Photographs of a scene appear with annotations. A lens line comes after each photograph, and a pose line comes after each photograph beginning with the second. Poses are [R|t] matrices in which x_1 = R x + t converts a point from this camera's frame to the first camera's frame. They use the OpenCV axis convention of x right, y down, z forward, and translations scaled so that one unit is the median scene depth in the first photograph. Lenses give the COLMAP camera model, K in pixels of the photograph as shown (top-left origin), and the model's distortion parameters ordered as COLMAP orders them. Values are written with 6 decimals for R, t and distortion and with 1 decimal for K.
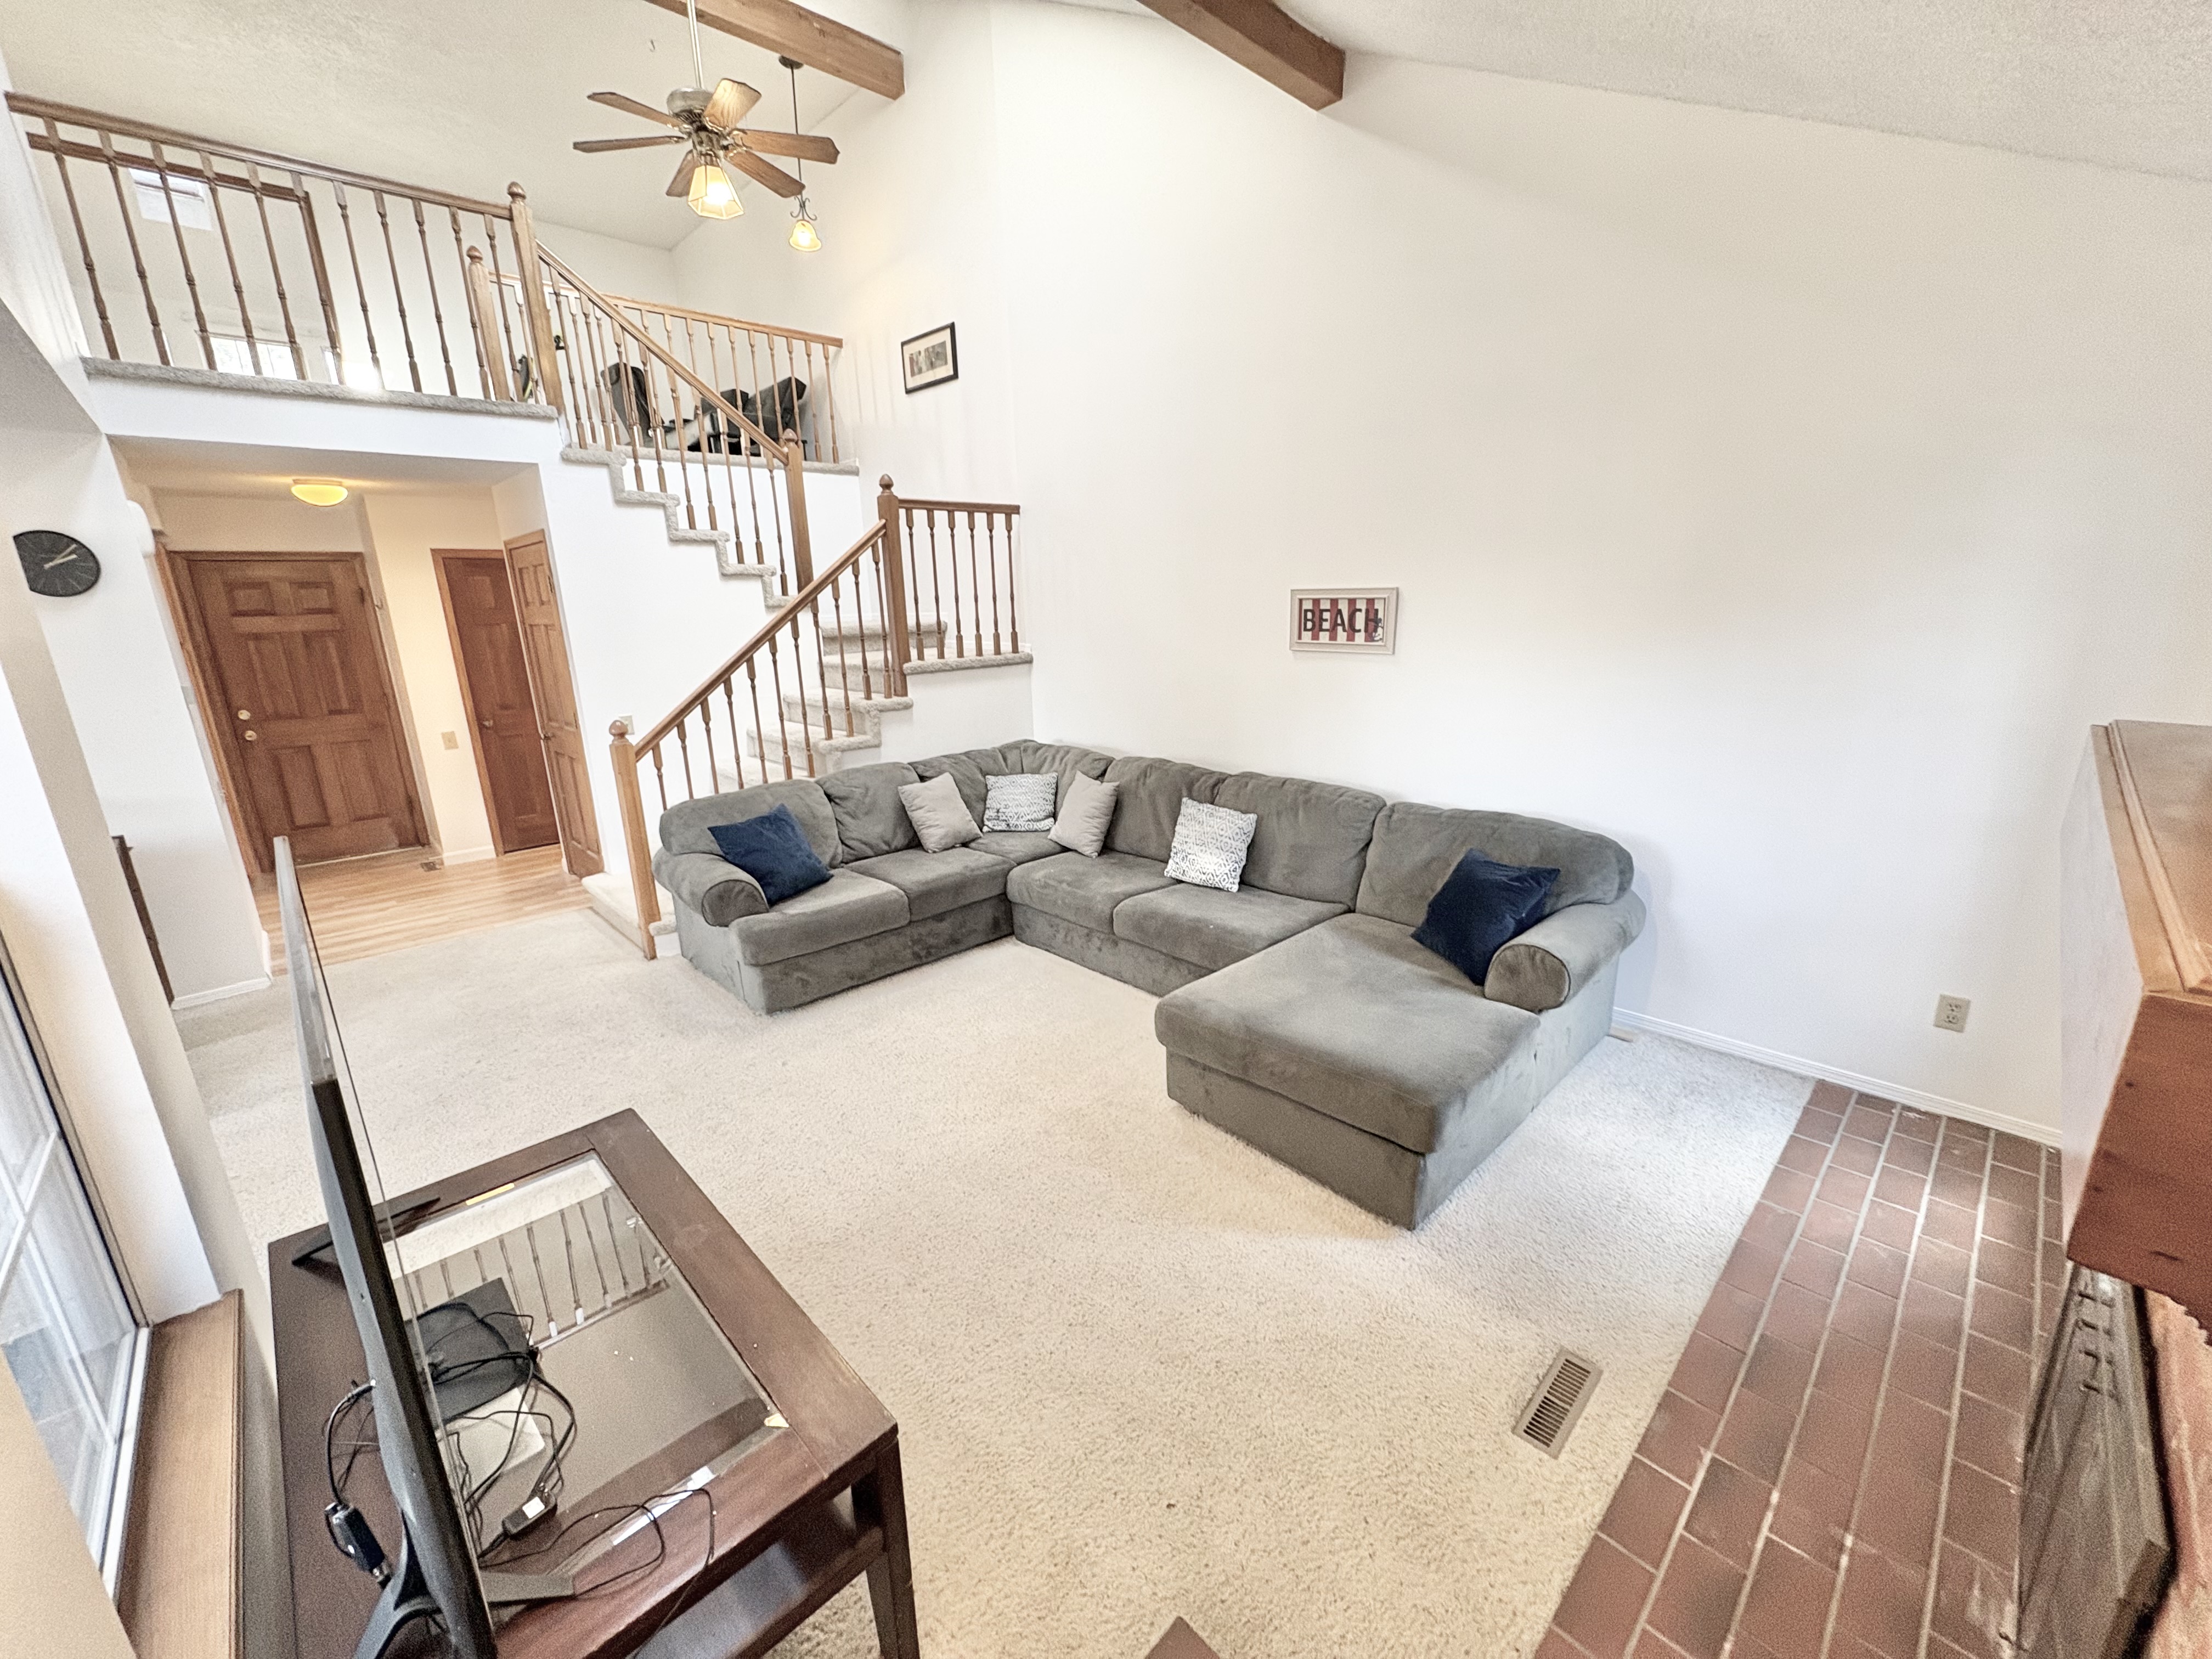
lens RADIAL K [[881.0, 0, 1106.0], [0, 881.0, 829.5], [0, 0, 1]] dist [-0.000103, -0.000184]
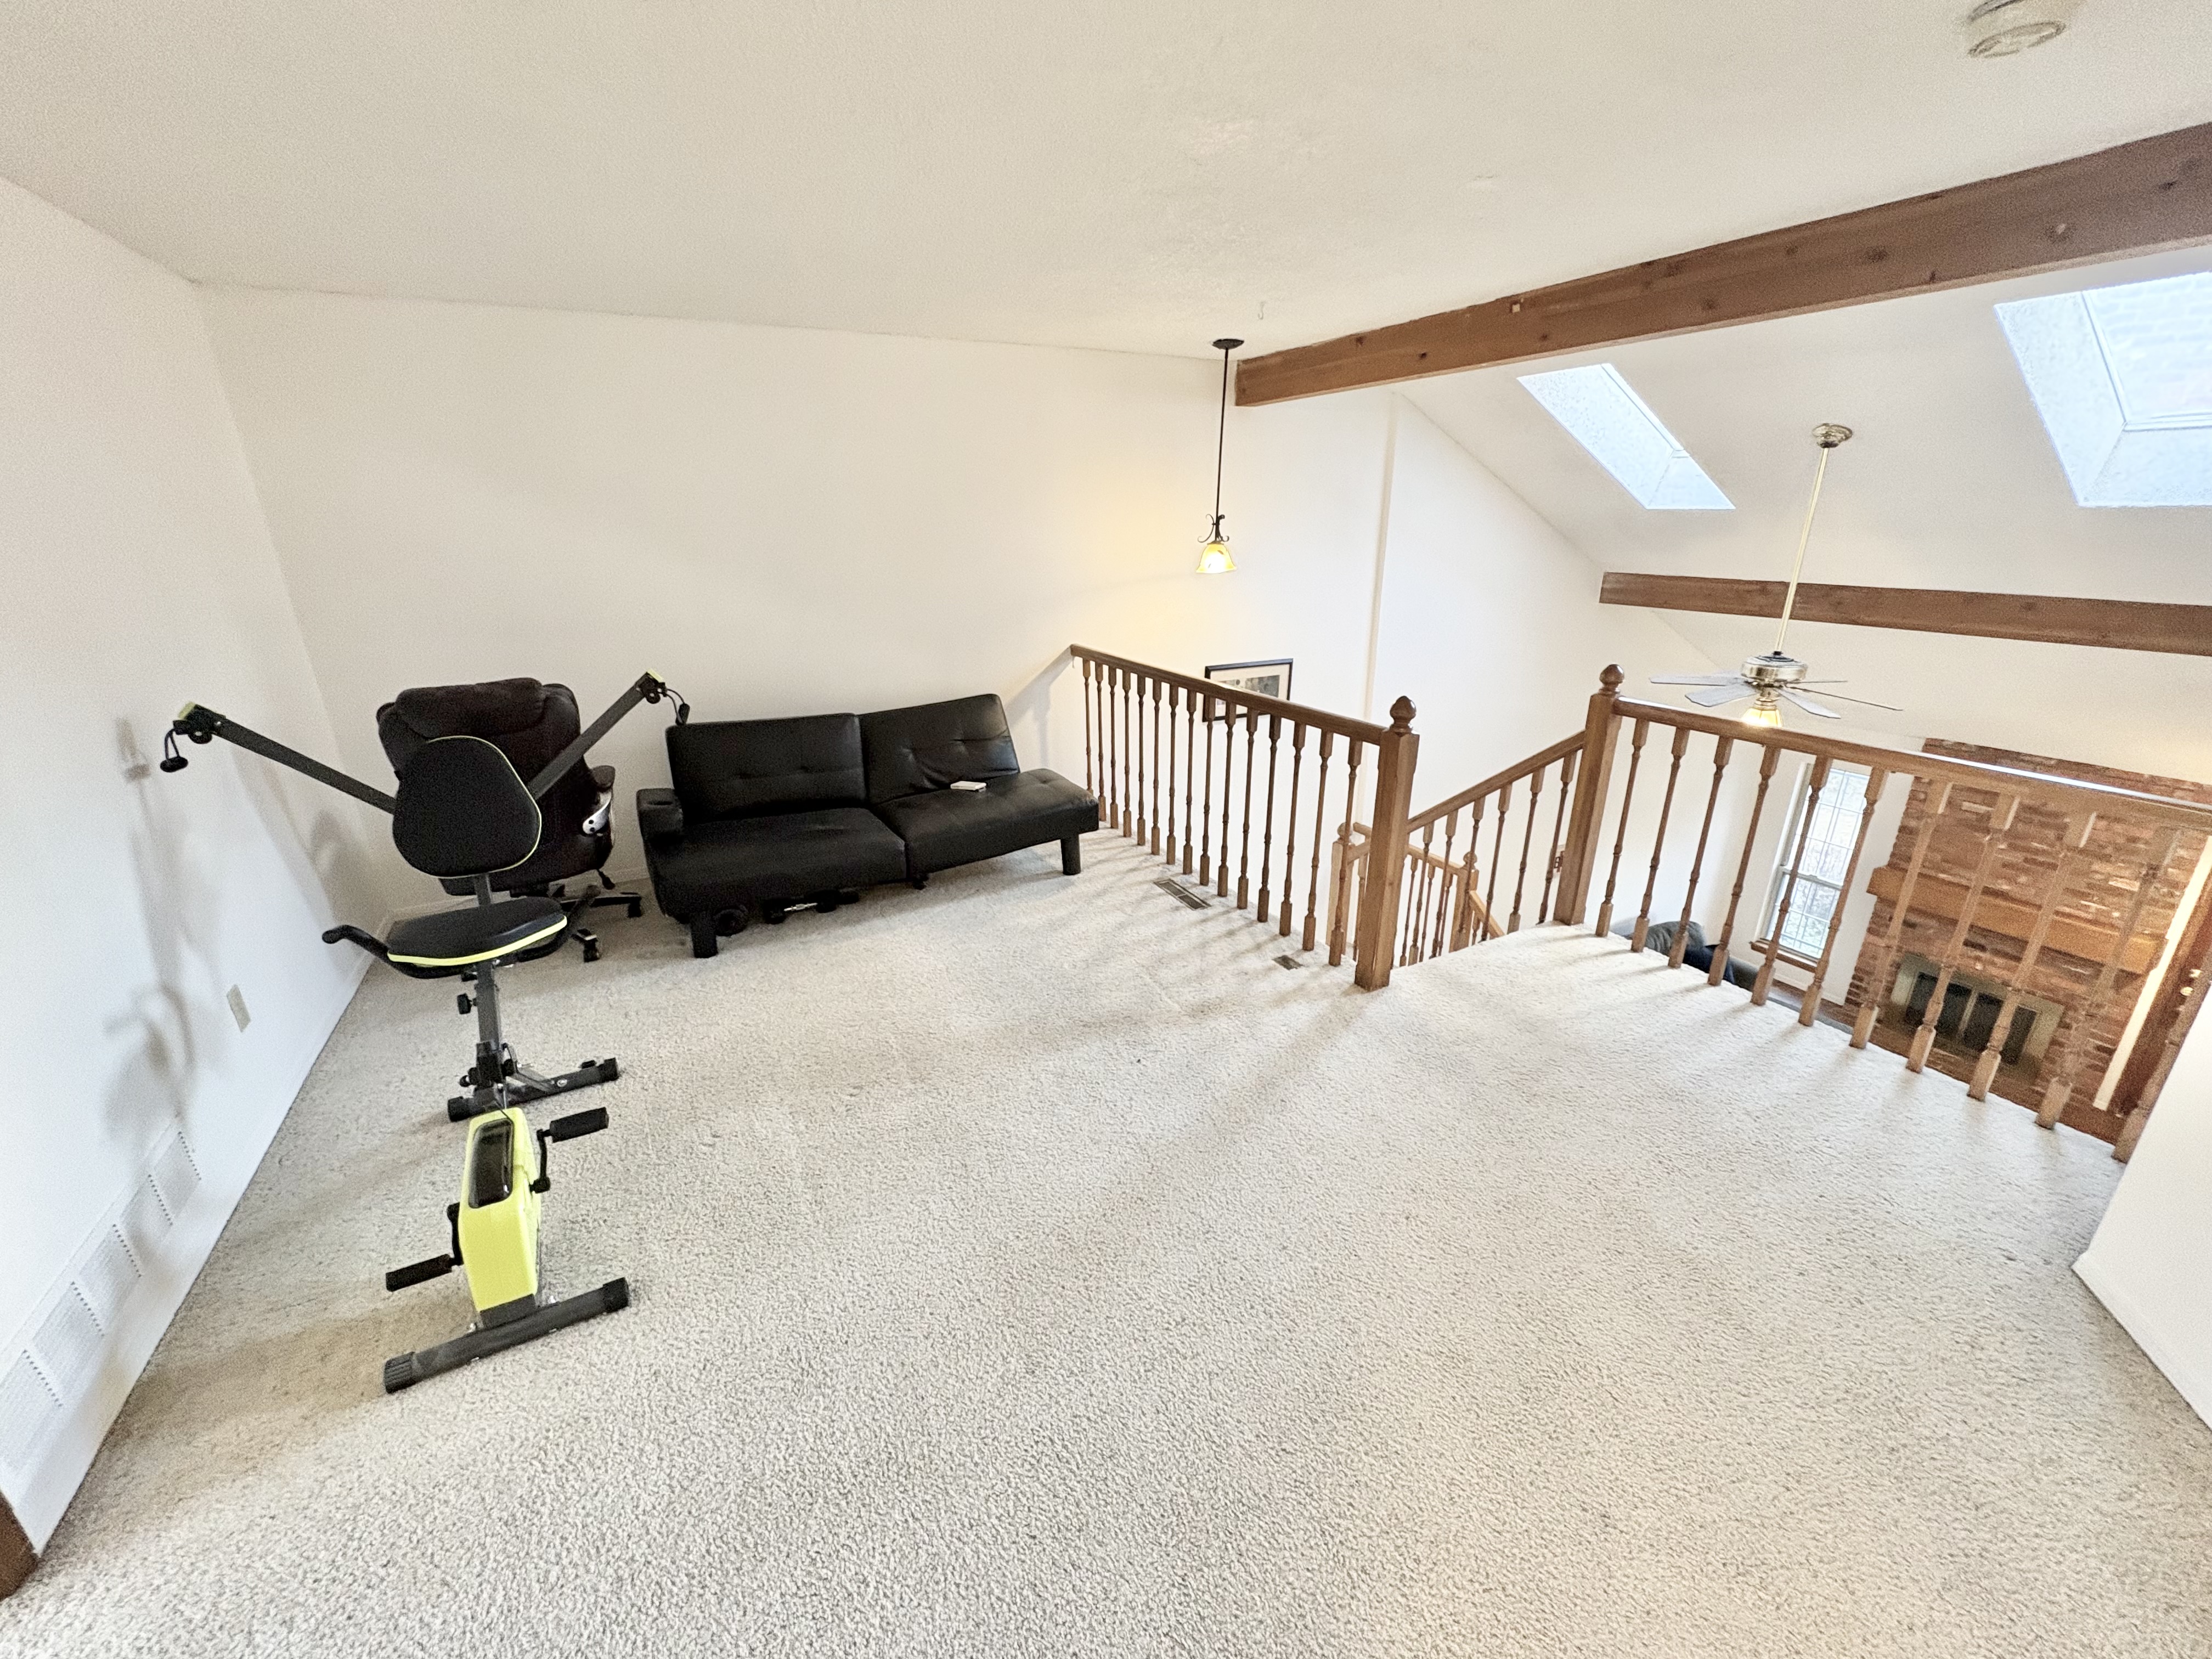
lens RADIAL K [[881.0, 0, 1106.0], [0, 881.0, 829.5], [0, 0, 1]] dist [-0.000103, -0.000184]
pose [[0.280366, -0.301811, 0.911211, -1.568466], [0.250722, 0.939355, 0.233989, -0.924443], [-0.926571, 0.162858, 0.339034, 1.223495]]
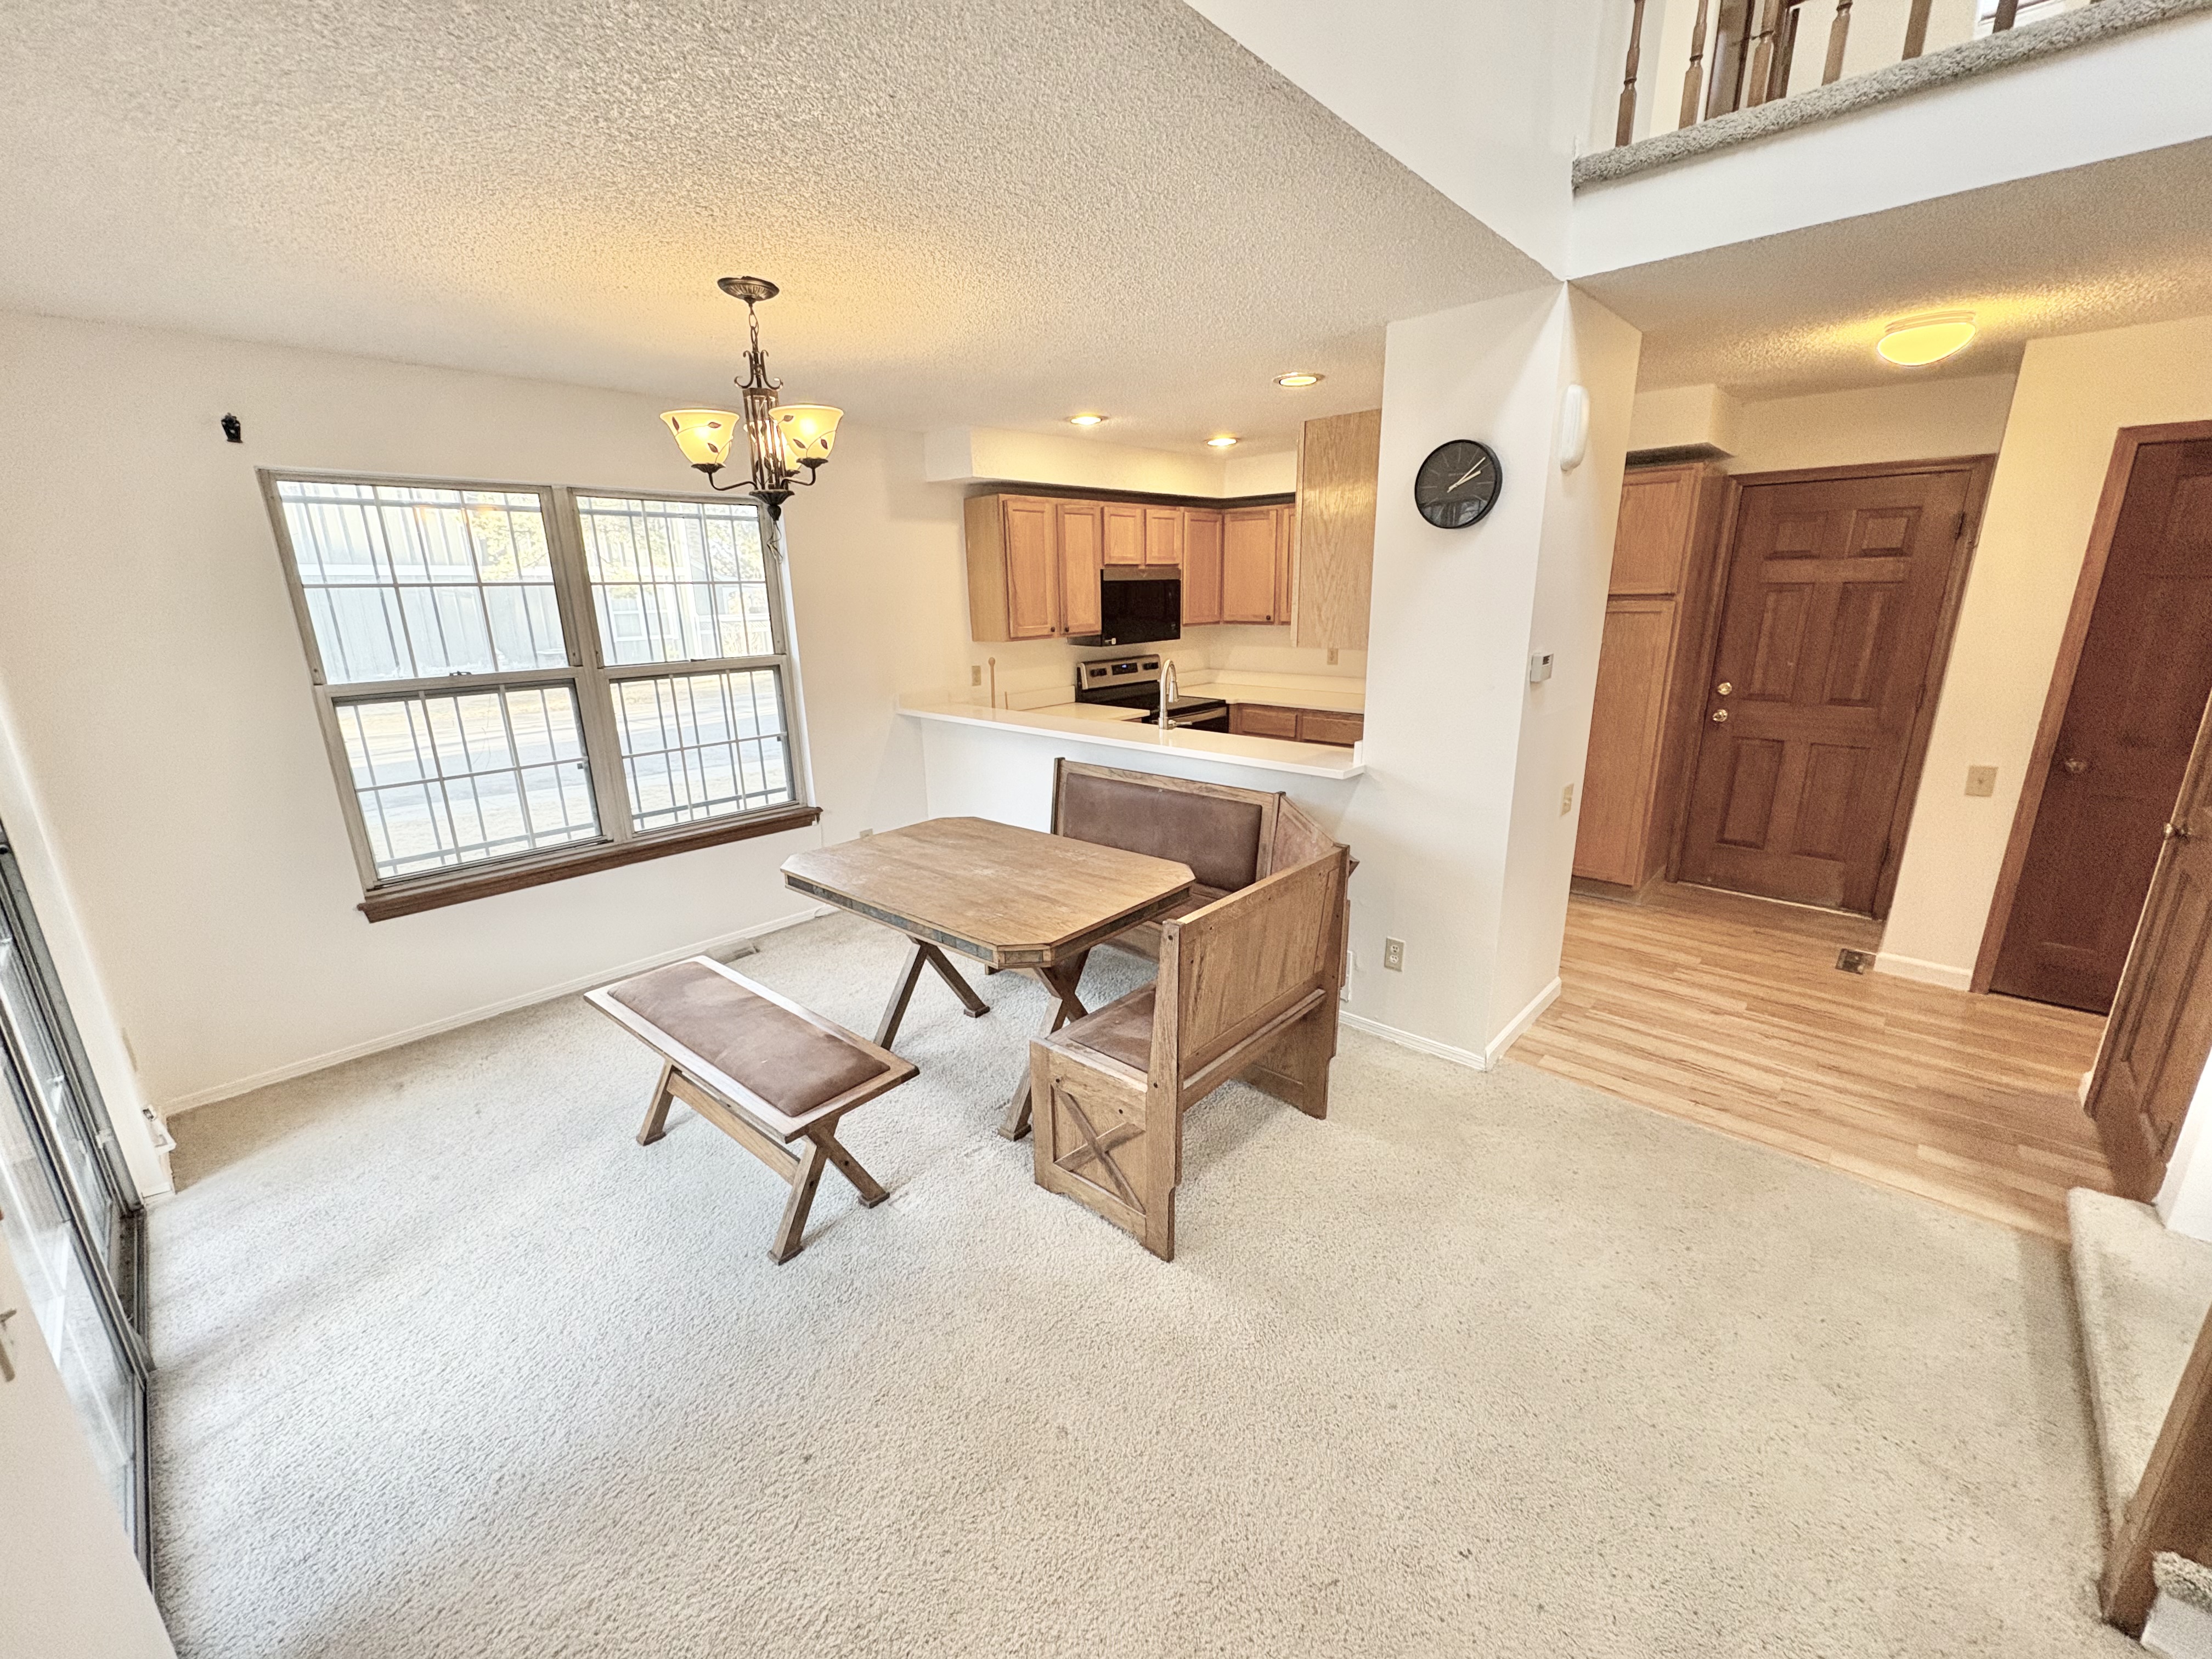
lens RADIAL K [[881.0, 0, 1106.0], [0, 881.0, 829.5], [0, 0, 1]] dist [-0.000103, -0.000184]
pose [[0.061503, 0.290904, -0.954773, -0.331485], [-0.240623, 0.932692, 0.268676, -0.129635], [0.968668, 0.213216, 0.127362, 0.564969]]
